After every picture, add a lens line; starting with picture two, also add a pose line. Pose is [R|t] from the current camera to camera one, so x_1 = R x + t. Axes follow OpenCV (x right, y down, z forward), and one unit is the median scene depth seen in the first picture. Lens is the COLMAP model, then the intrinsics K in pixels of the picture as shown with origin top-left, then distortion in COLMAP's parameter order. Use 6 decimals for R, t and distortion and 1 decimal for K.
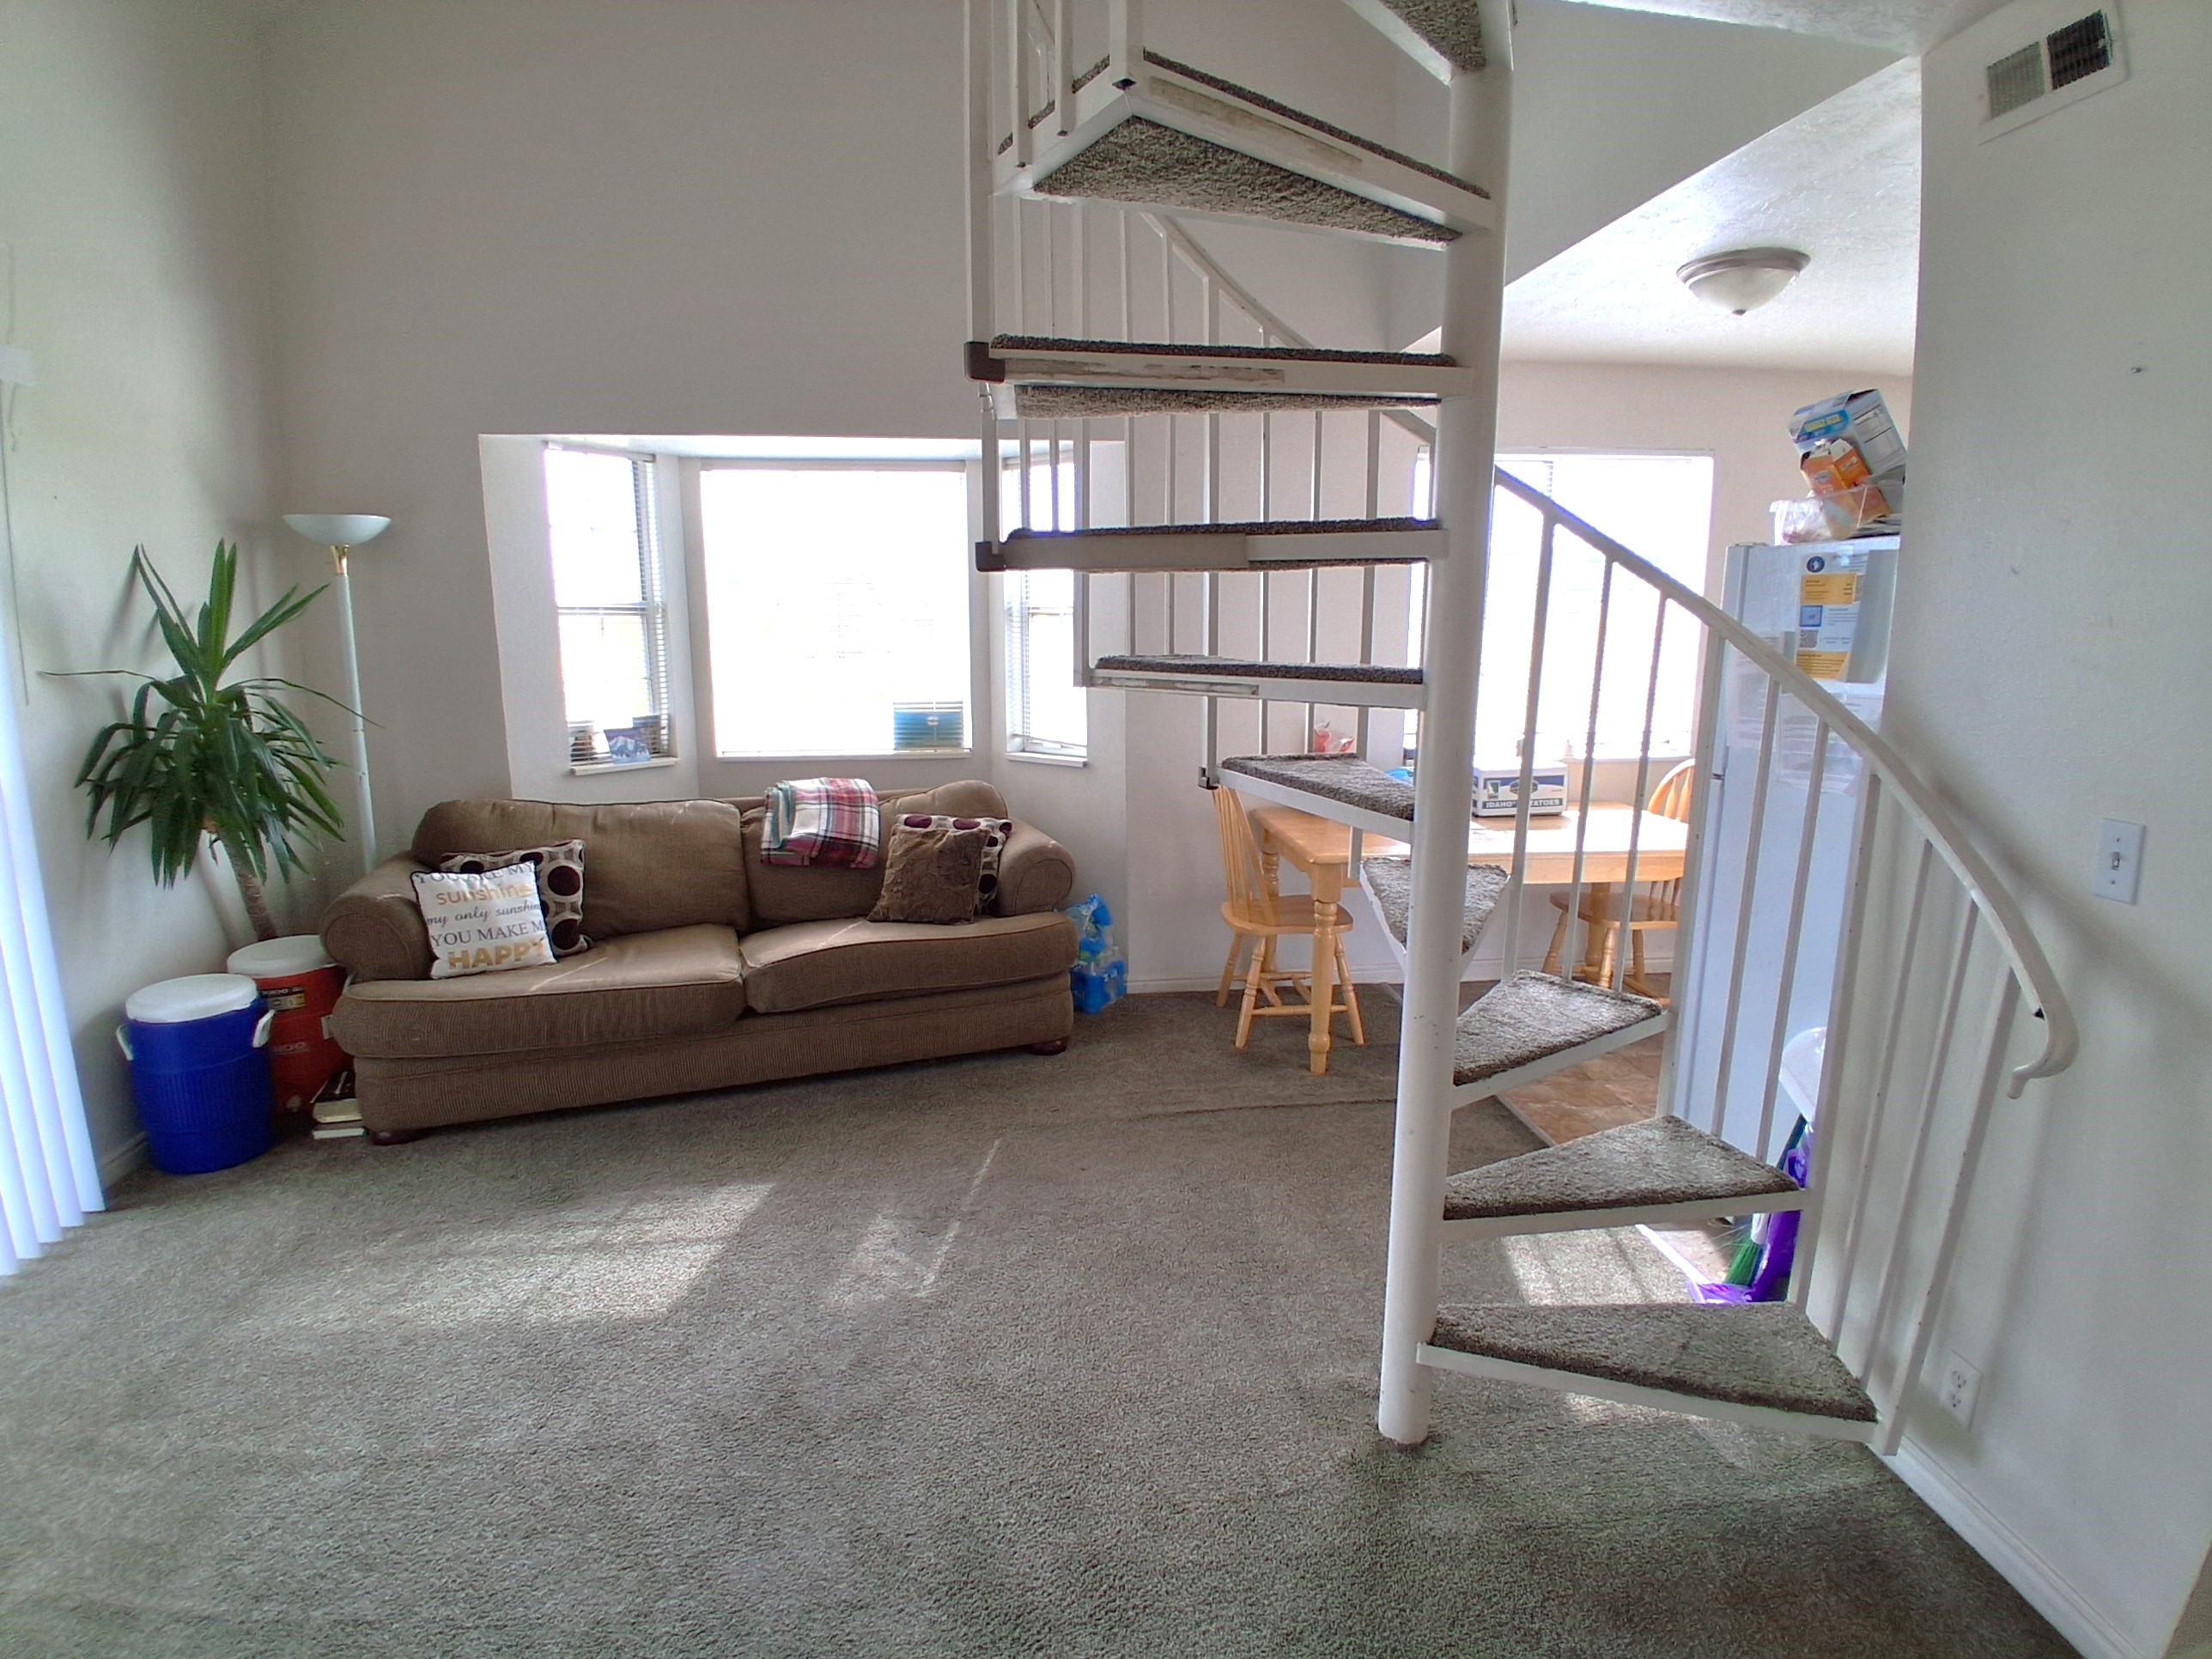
lens RADIAL K [[1091.7, 0, 1106.5], [0, 1091.7, 818.4], [0, 0, 1]] dist [0.003295, -0.035375]
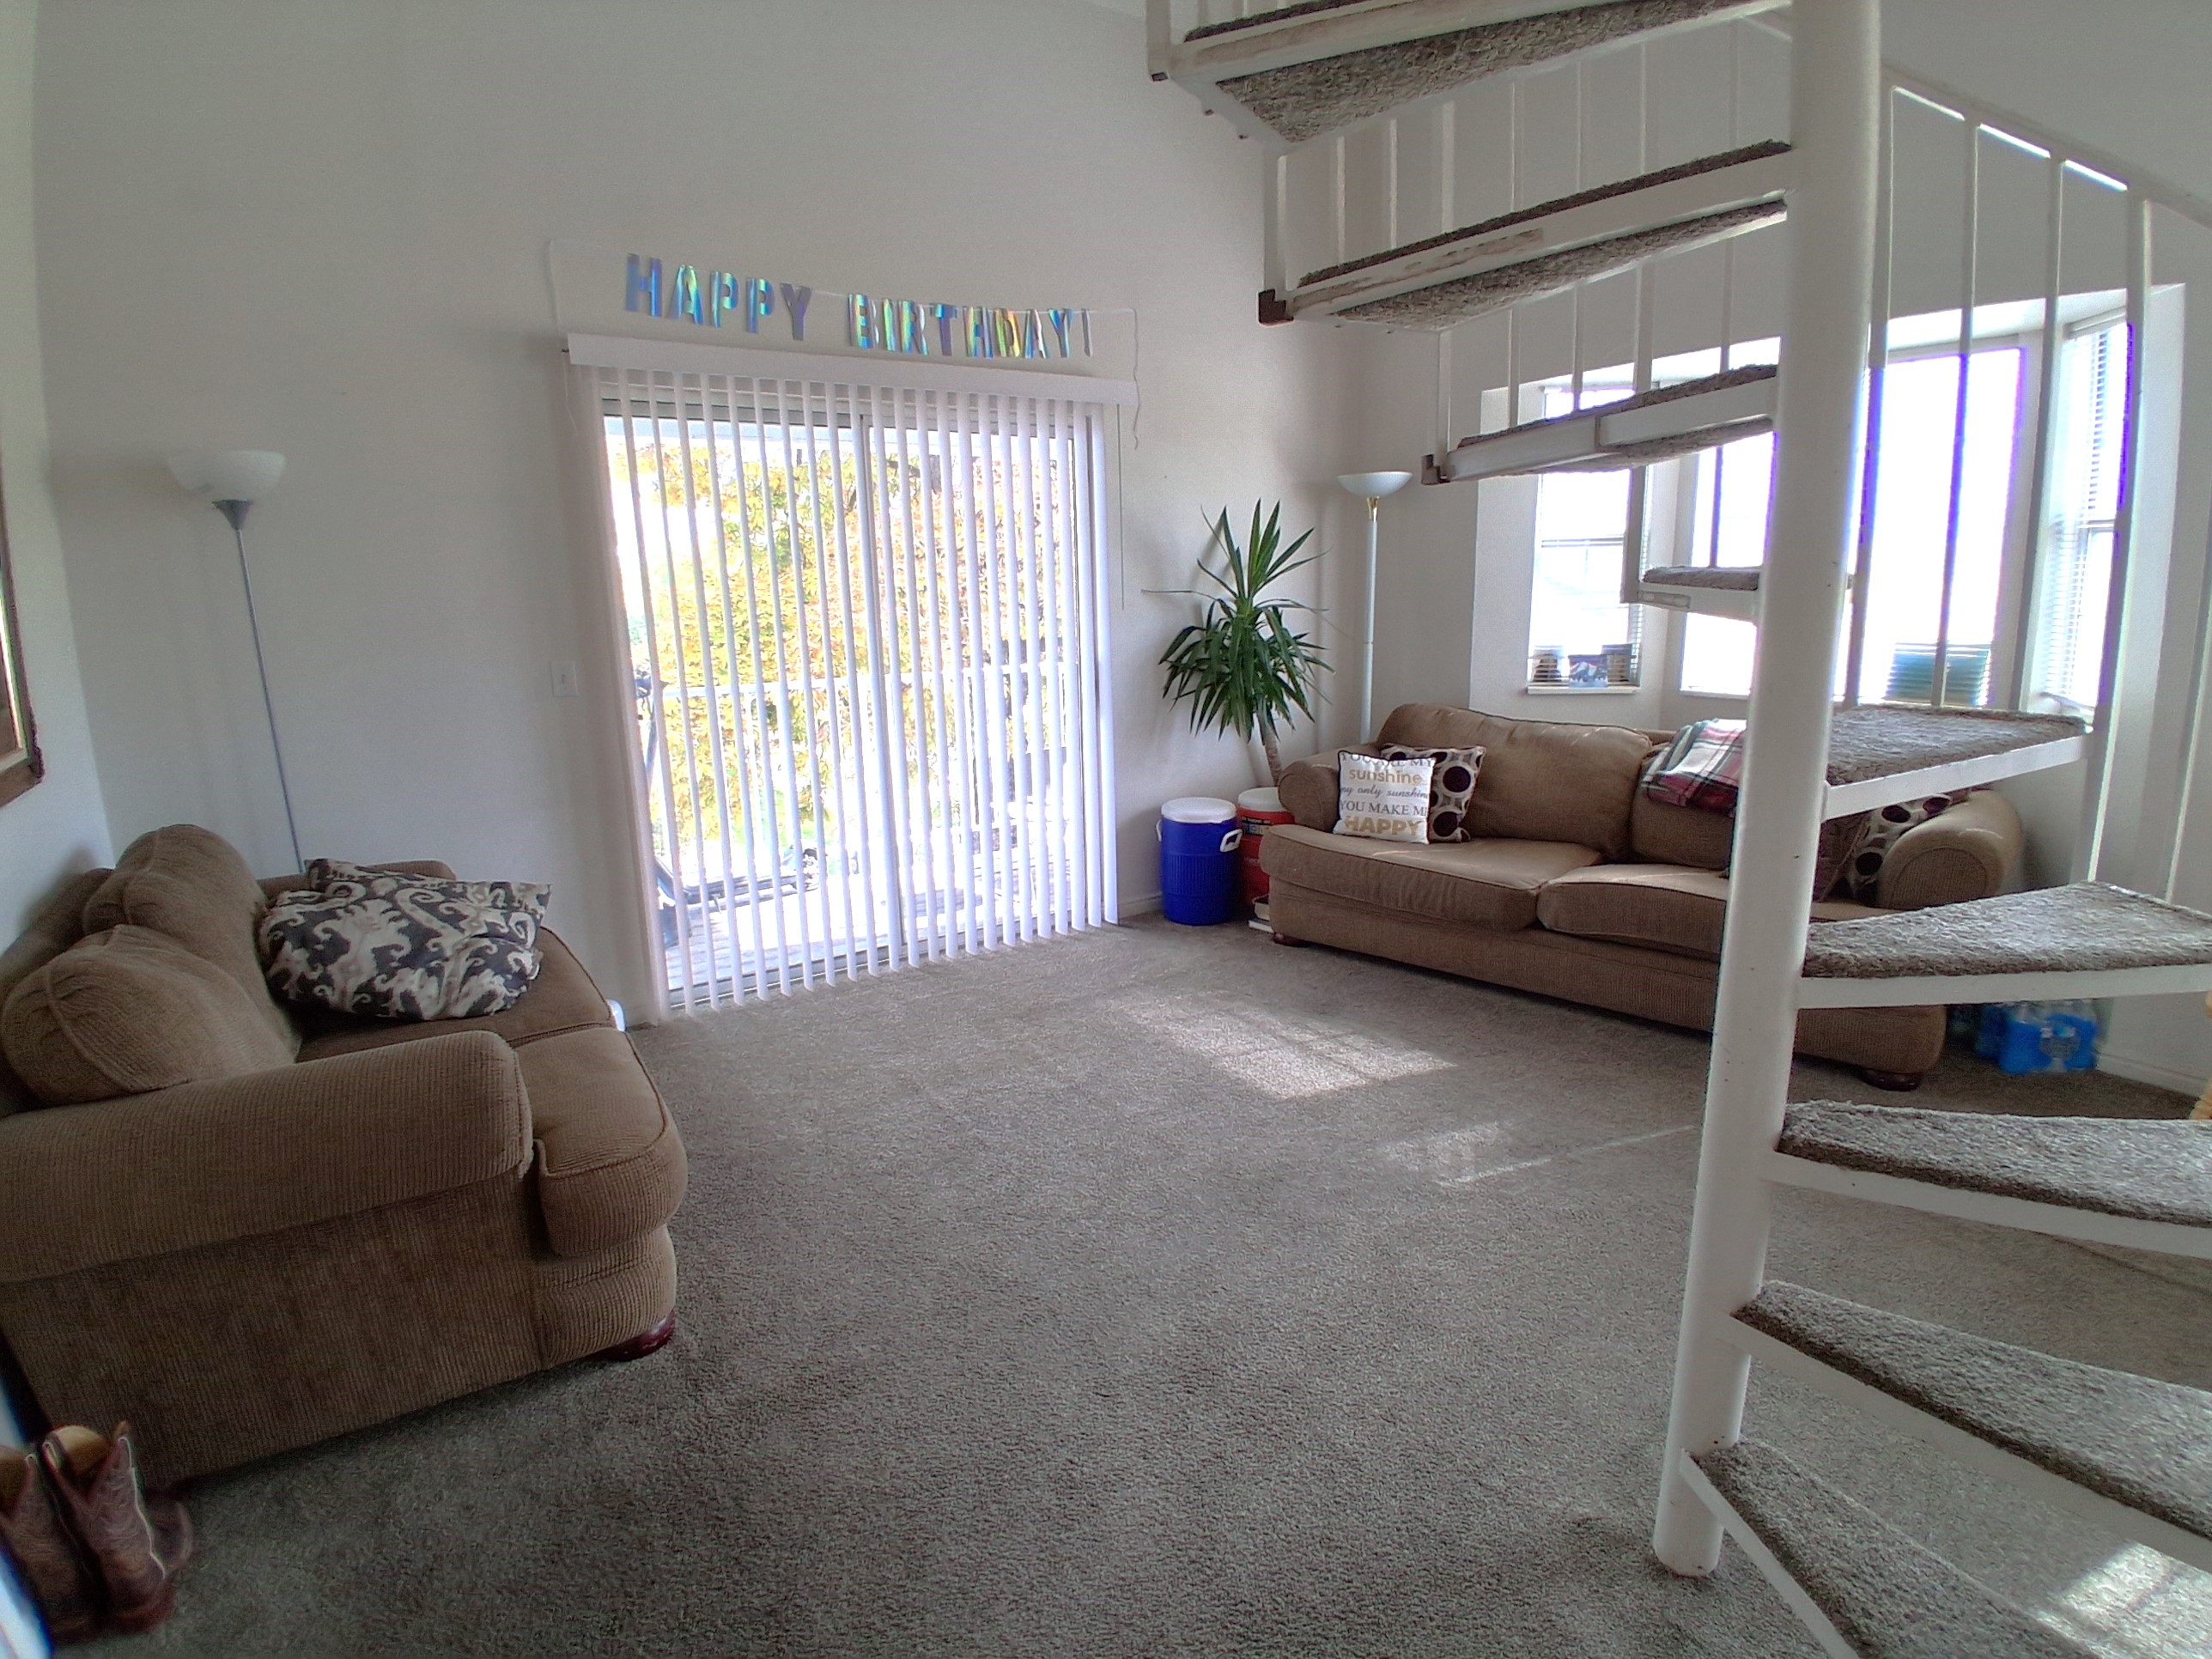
lens RADIAL K [[1091.7, 0, 1106.5], [0, 1091.7, 818.4], [0, 0, 1]] dist [0.003295, -0.035375]
pose [[0.462570, 0.178063, -0.868517, 0.377763], [-0.132532, 0.982504, 0.130846, -0.004526], [0.876621, 0.054581, 0.478076, 0.133874]]
